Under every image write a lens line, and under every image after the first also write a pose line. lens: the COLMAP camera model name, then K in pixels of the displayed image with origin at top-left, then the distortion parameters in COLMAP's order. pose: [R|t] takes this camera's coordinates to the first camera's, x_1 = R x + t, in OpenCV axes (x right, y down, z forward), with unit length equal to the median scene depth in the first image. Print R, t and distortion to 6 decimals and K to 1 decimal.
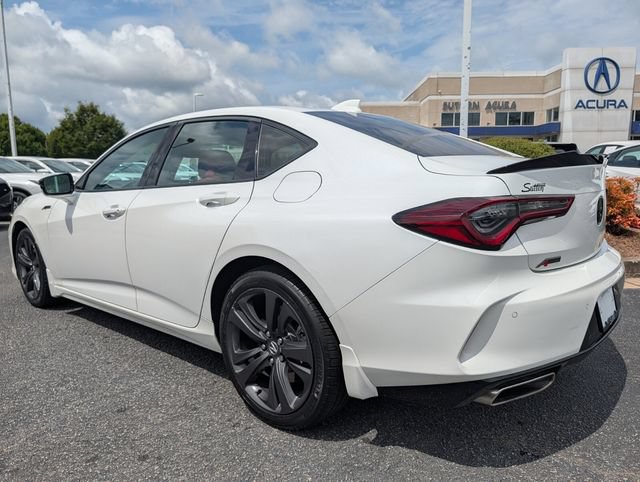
lens RADIAL K [[461.0, 0, 321.4], [0, 461.0, 243.1], [0, 0, 1]] dist [0.011133, -0.009414]
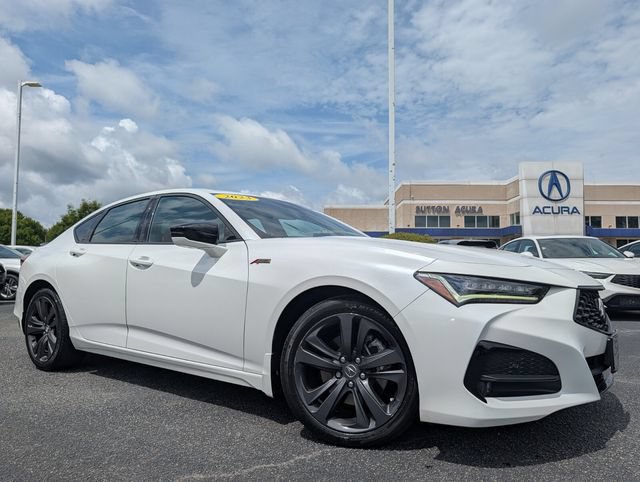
lens RADIAL K [[461.0, 0, 328.6], [0, 461.0, 257.1], [0, 0, 1]] dist [0.011133, -0.009414]
pose [[0.999698, 0.015269, 0.019232, 0.040393], [-0.011535, 0.983390, -0.181136, 0.016987], [-0.021678, 0.180860, 0.983270, -0.056889]]
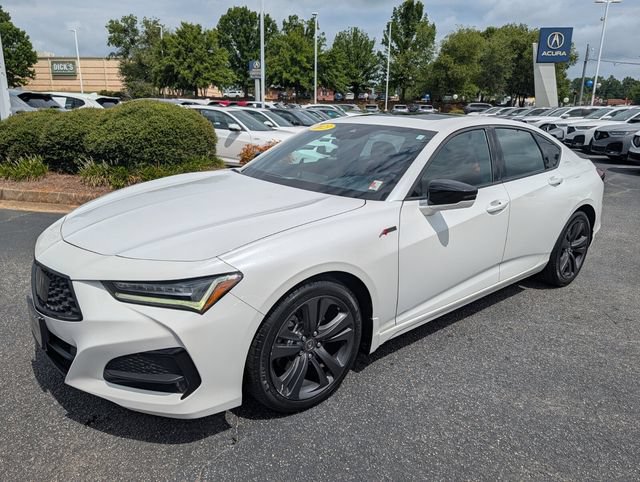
lens RADIAL K [[461.0, 0, 313.4], [0, 461.0, 237.2], [0, 0, 1]] dist [0.011133, -0.009414]
pose [[0.155562, -0.237573, 0.958833, -0.149587], [0.118541, 0.968124, 0.220643, -0.027518], [-0.980688, 0.079337, 0.178765, 0.115198]]
